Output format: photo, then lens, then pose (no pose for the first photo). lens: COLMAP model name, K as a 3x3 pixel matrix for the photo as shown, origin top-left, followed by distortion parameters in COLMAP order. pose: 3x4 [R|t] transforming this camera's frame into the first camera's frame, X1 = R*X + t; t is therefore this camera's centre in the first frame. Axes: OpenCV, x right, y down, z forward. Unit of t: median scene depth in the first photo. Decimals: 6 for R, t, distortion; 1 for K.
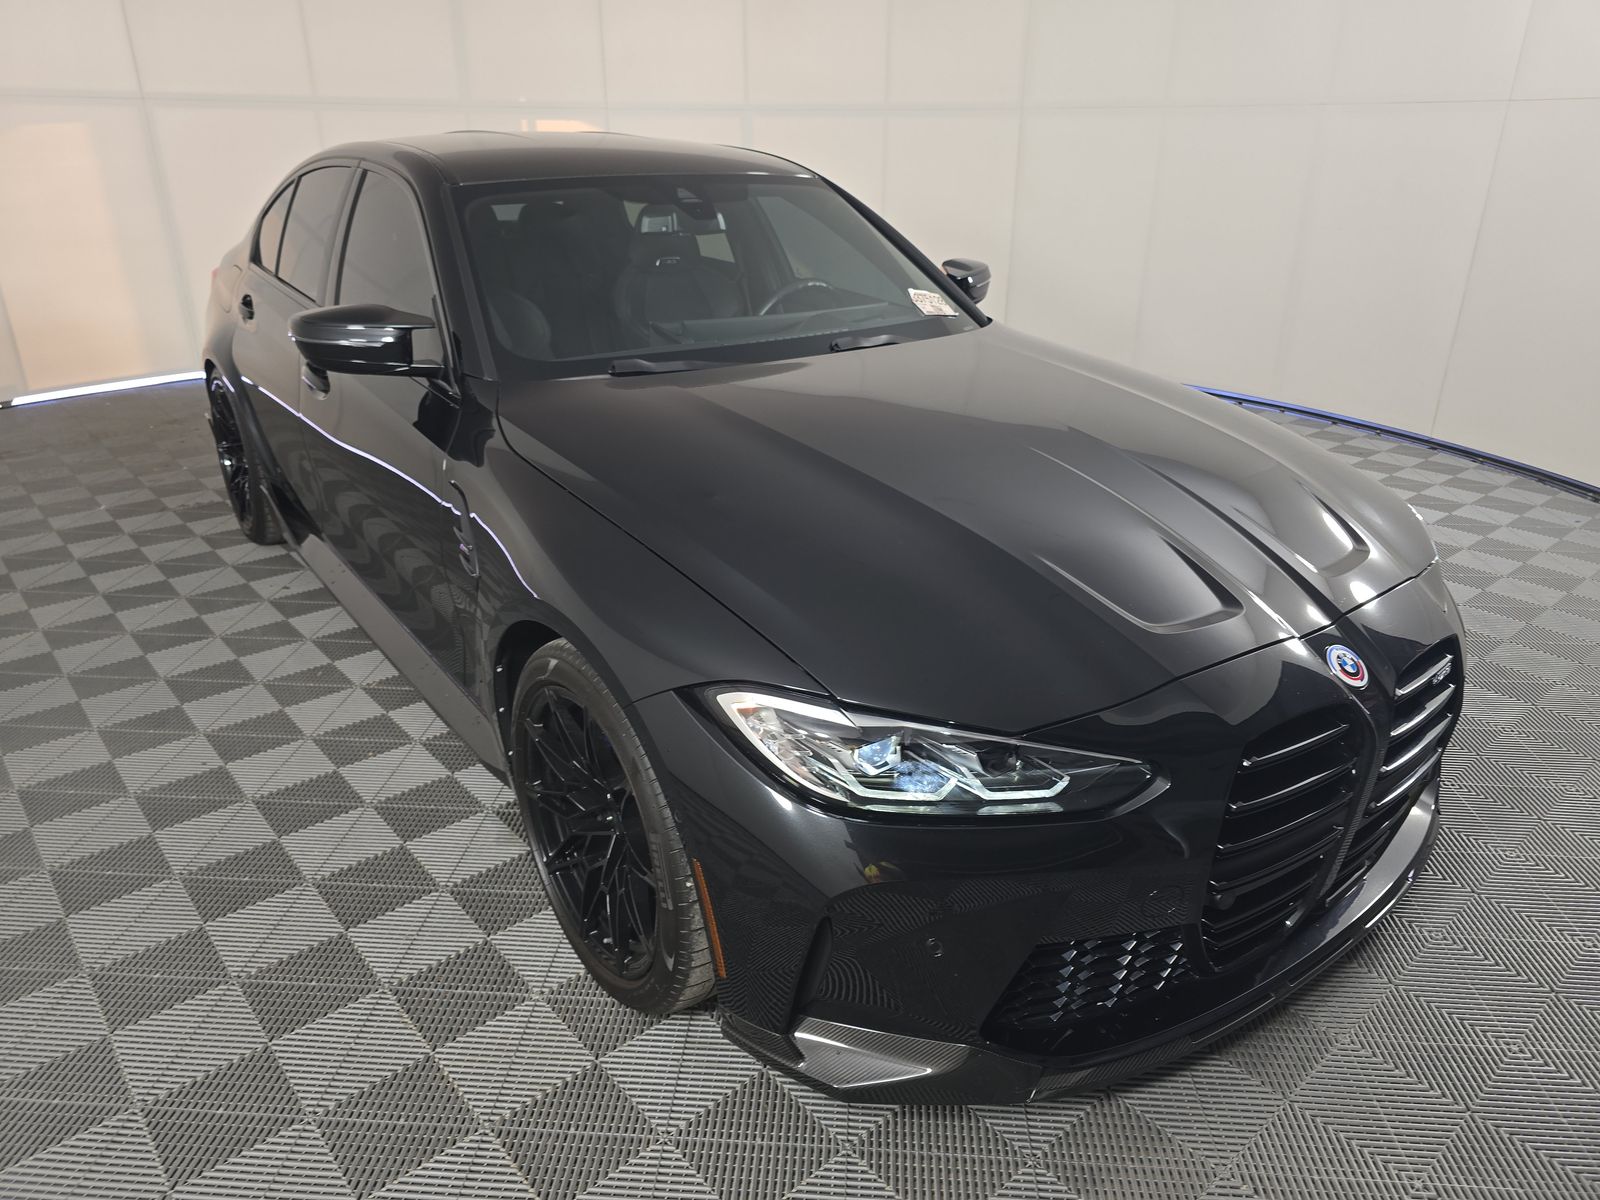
lens RADIAL K [[1066.3, 0, 800.0], [0, 1066.3, 600.0], [0, 0, 1]] dist [0.045714, -0.038858]
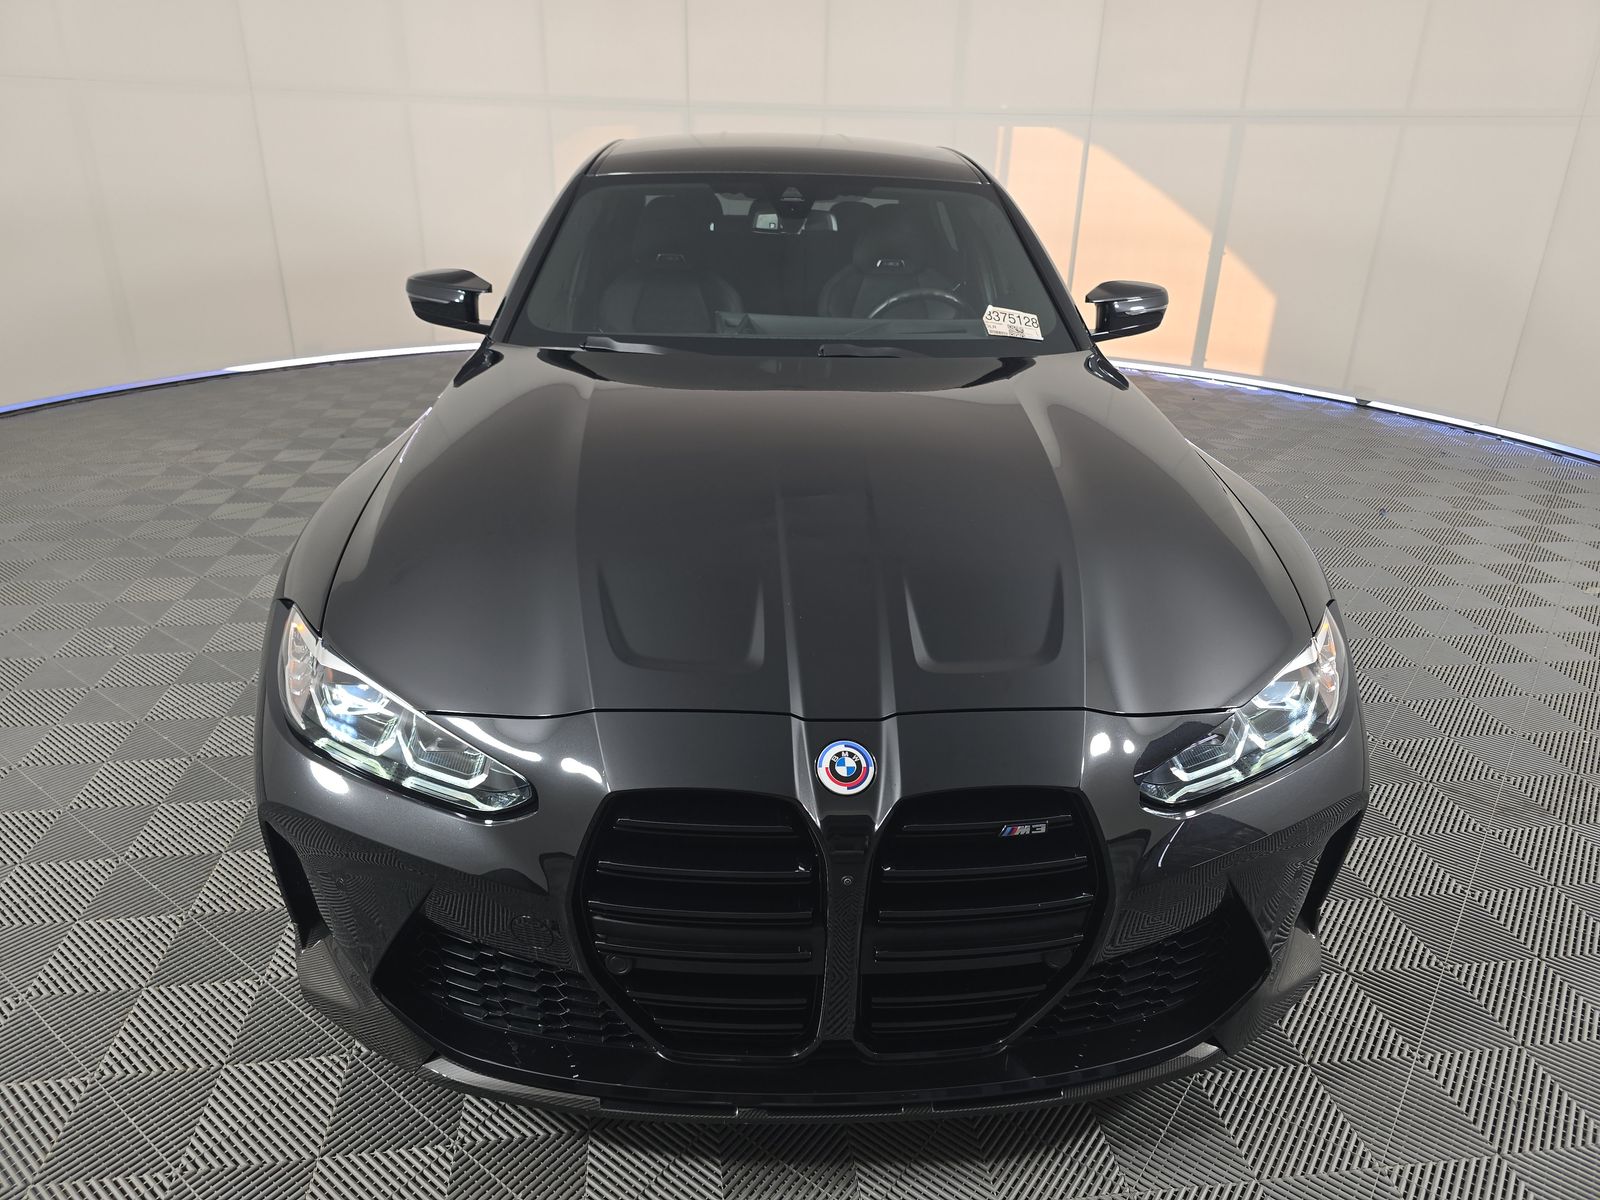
lens RADIAL K [[1066.3, 0, 800.0], [0, 1066.3, 600.0], [0, 0, 1]] dist [0.045714, -0.038858]
pose [[0.828784, 0.238141, -0.506365, 0.489168], [-0.242382, 0.968402, 0.058720, -0.059889], [0.504349, 0.074067, 0.860318, 0.144374]]
